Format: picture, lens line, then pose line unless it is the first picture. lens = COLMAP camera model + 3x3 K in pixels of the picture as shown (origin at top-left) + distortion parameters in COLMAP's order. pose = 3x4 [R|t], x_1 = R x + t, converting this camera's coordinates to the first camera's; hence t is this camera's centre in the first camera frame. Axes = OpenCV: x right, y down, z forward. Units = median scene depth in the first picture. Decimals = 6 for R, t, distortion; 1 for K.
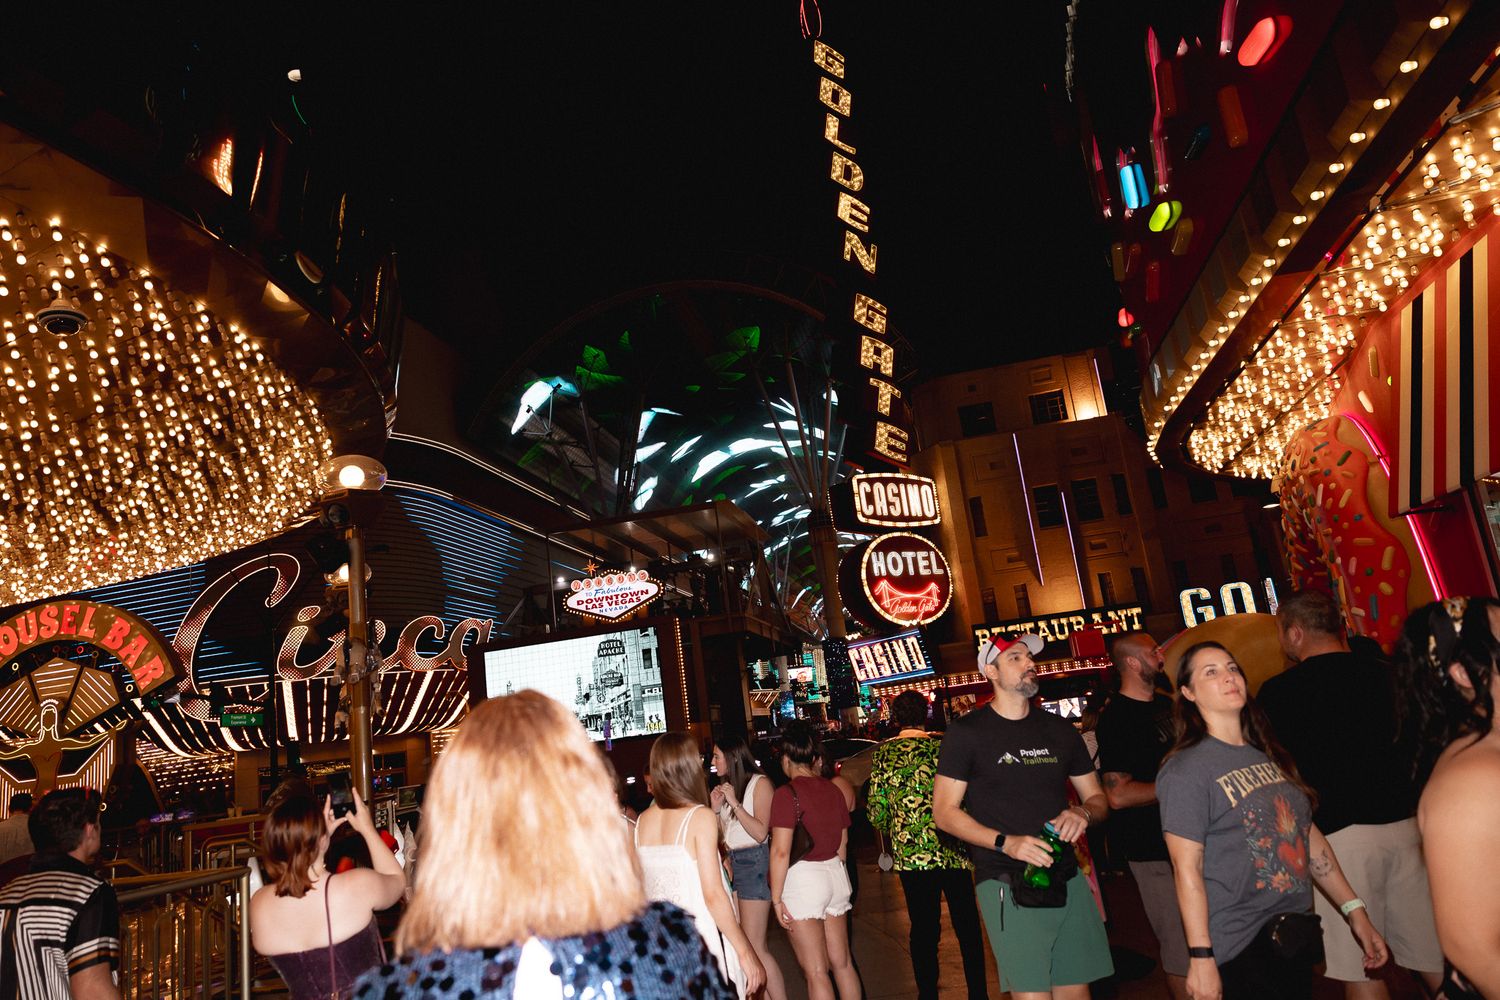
lens RADIAL K [[1055.1, 0, 741.1], [0, 1055.1, 512.9], [0, 0, 1]] dist [0.042688, -0.000008]
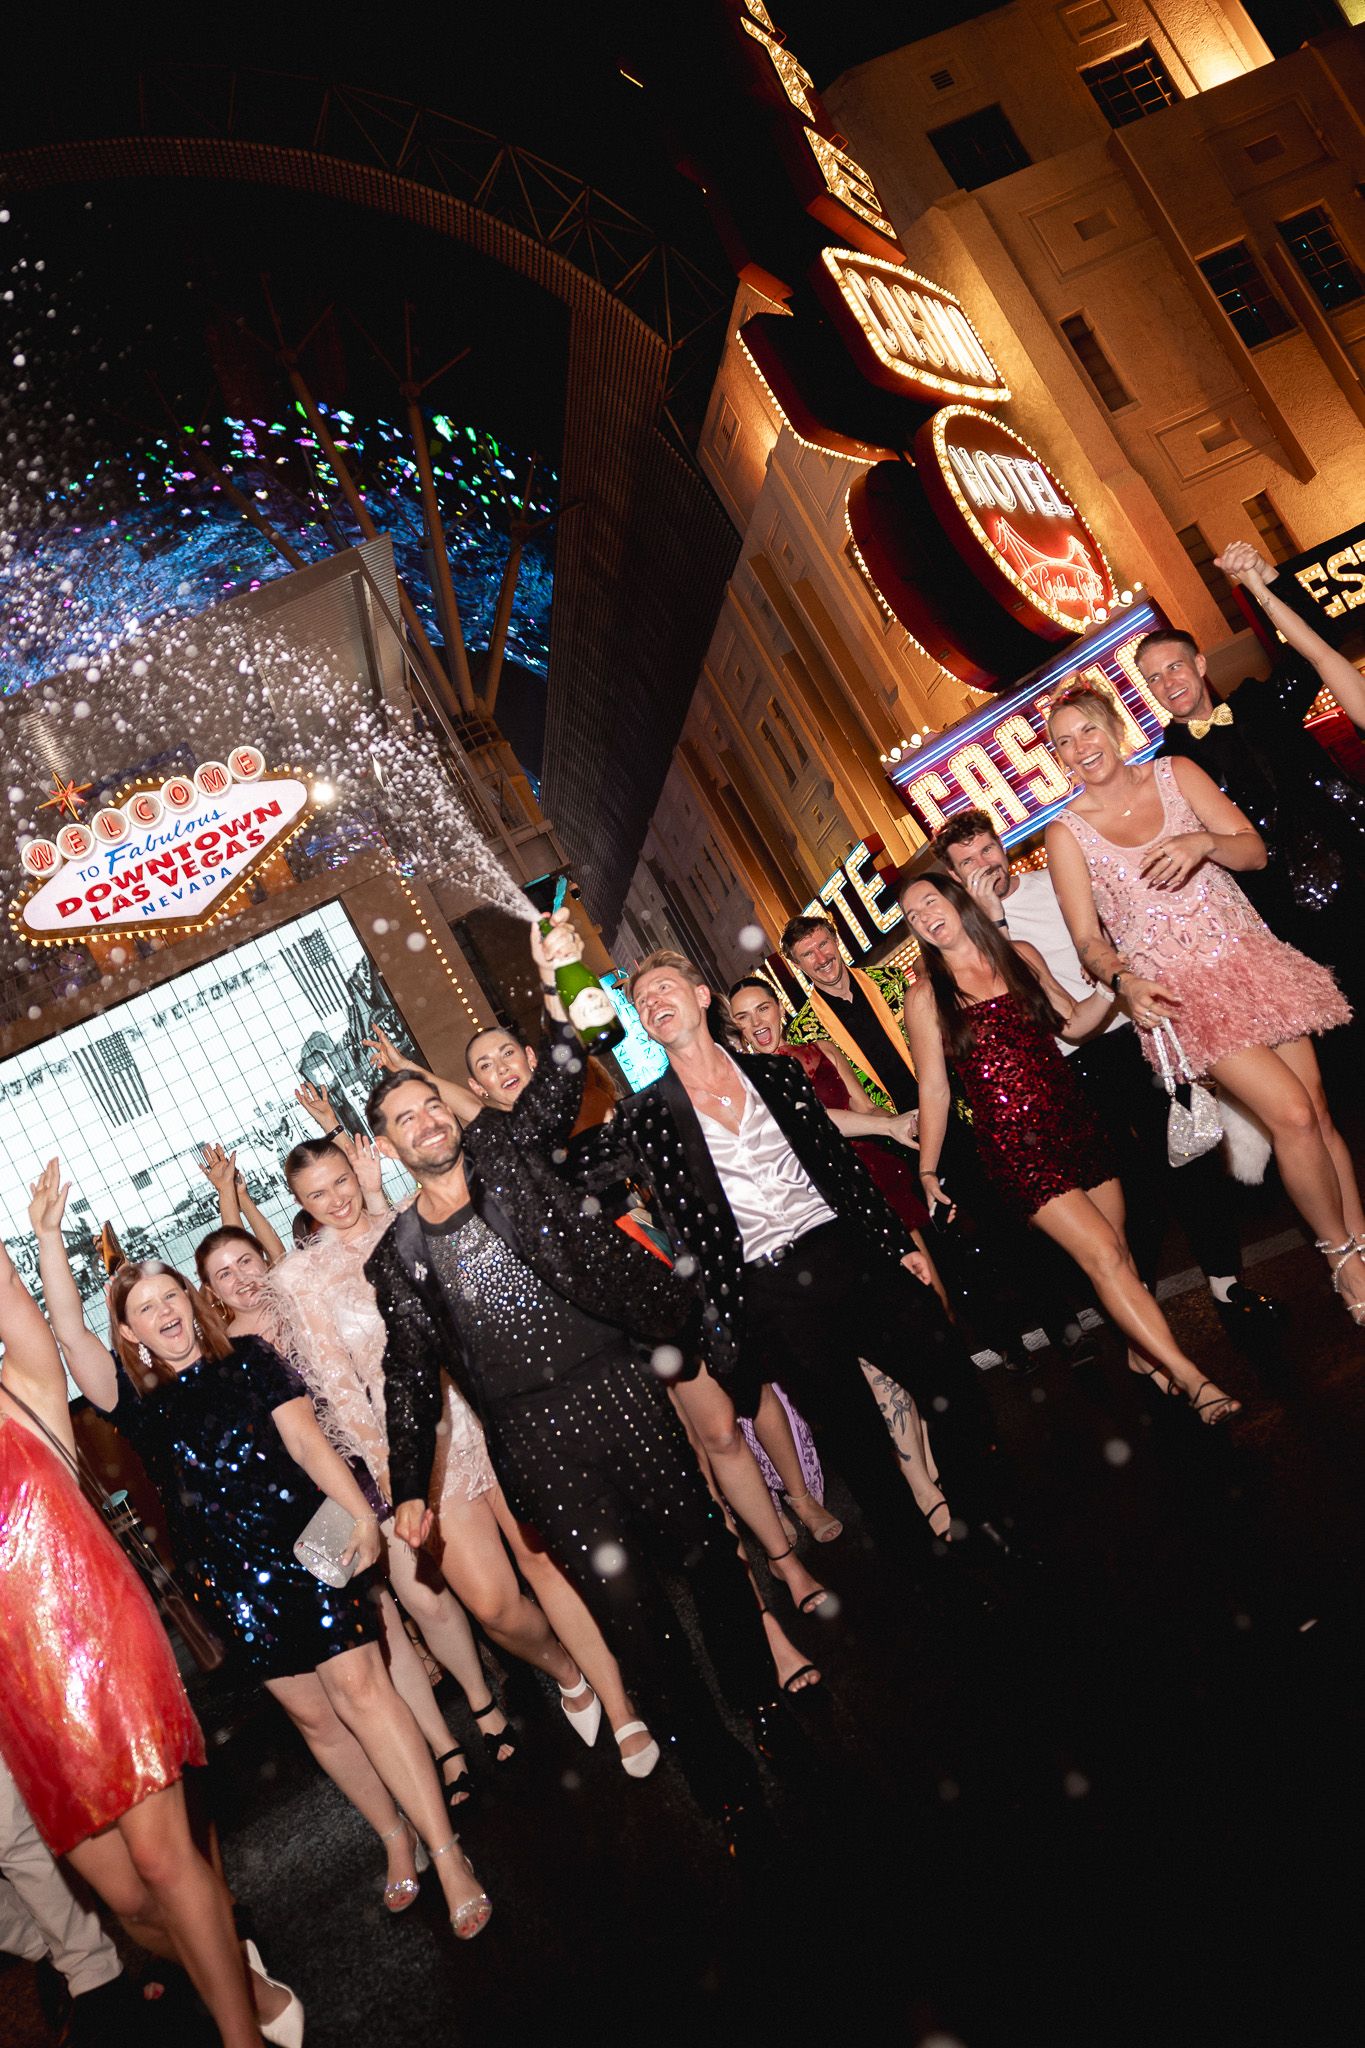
lens RADIAL K [[1694.4, 0, 686.7], [0, 1694.4, 1032.0], [0, 0, 1]] dist [0.015719, 0.009130]
pose [[0.886479, -0.294138, 0.357264, -0.196431], [0.289125, 0.954823, 0.068707, 0.150912], [-0.361333, 0.042387, 0.931473, 0.505032]]
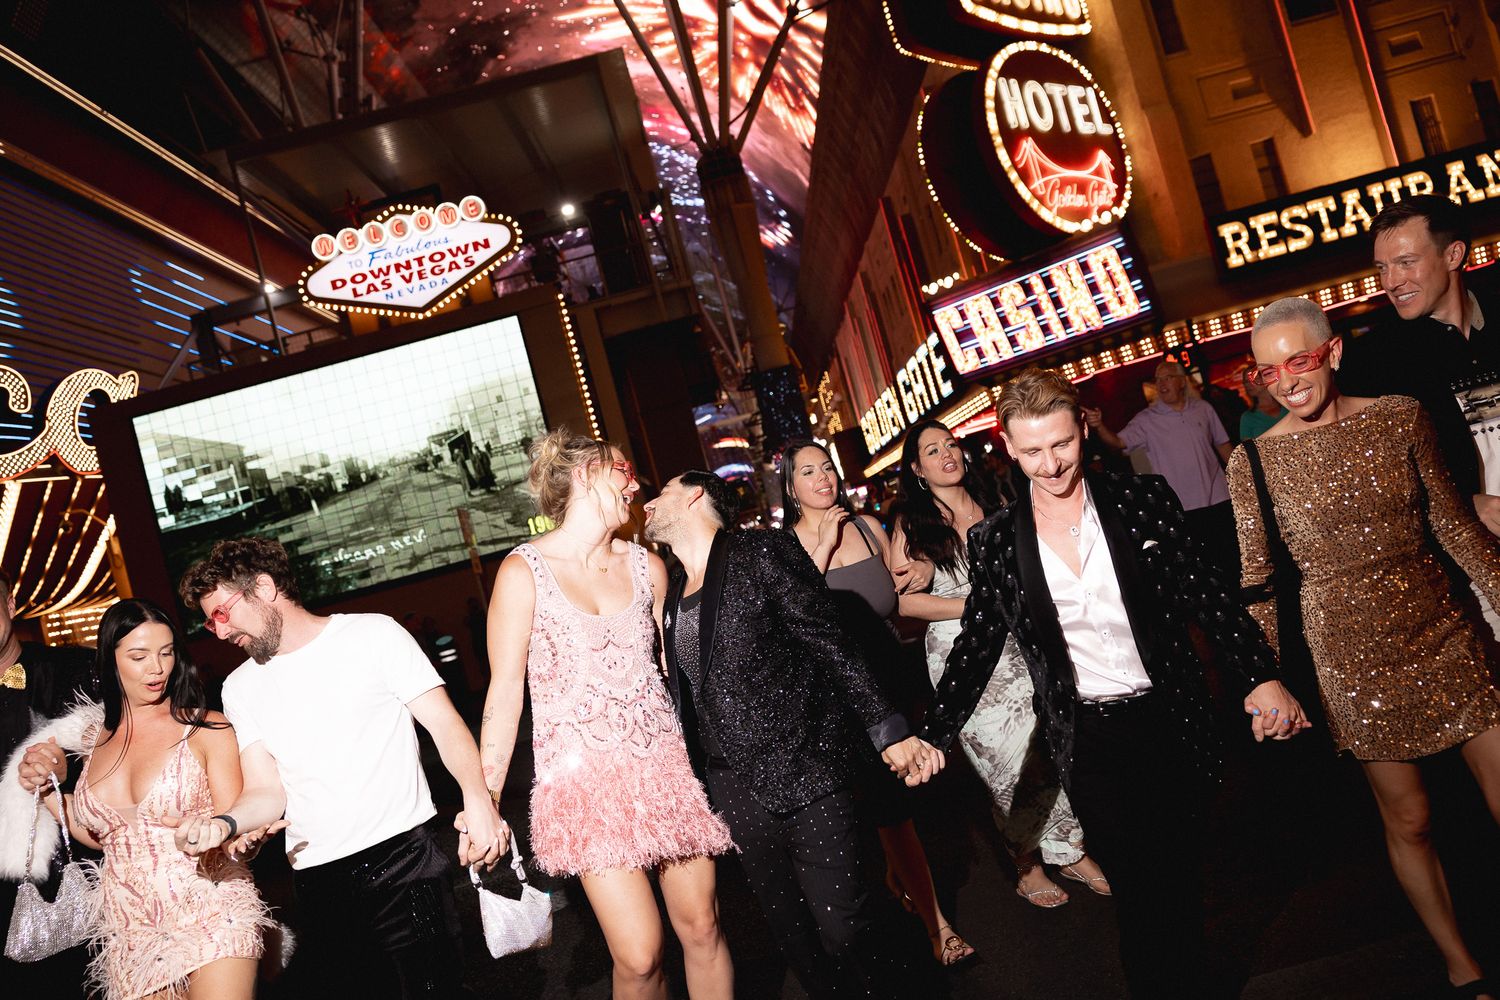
lens RADIAL K [[1341.5, 0, 752.5], [0, 1341.5, 490.0], [0, 0, 1]] dist [0.030226, 0.009172]
pose [[0.971129, -0.122573, 0.204656, -0.117594], [0.094262, 0.985252, 0.142802, 0.115685], [-0.219142, -0.119388, 0.968361, 0.418175]]
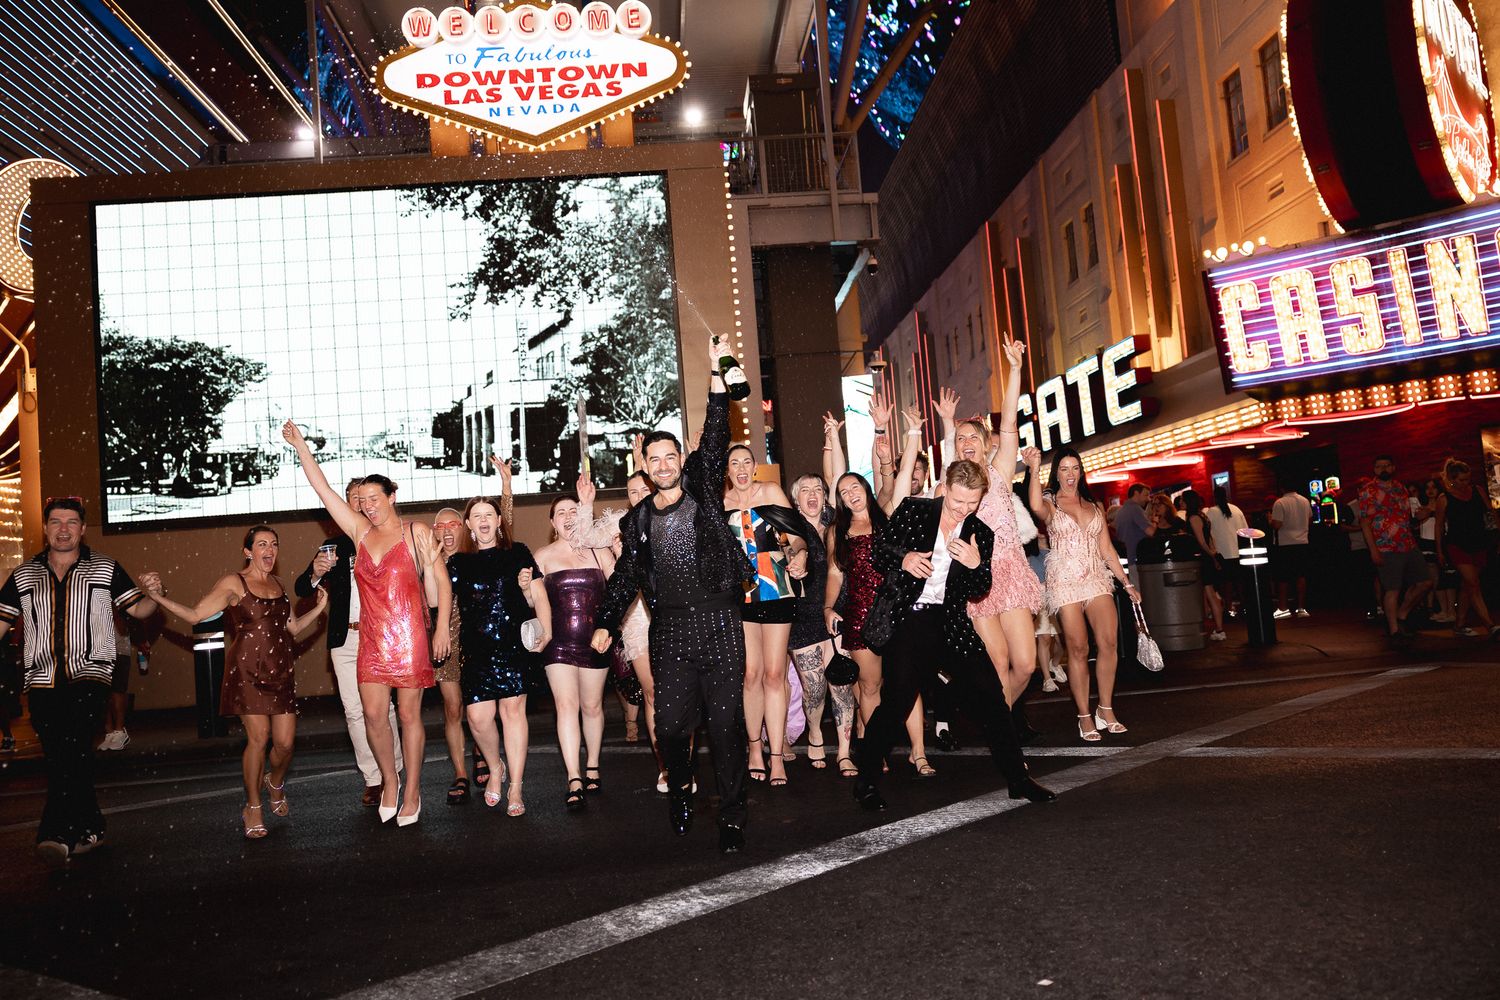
lens RADIAL K [[1241.0, 0, 765.6], [0, 1241.0, 493.3], [0, 0, 1]] dist [0.015719, 0.009130]
pose [[0.959021, 0.073041, 0.273759, -0.160663], [-0.103092, 0.989928, 0.097029, 0.177524], [-0.263915, -0.121275, 0.956891, 0.636327]]
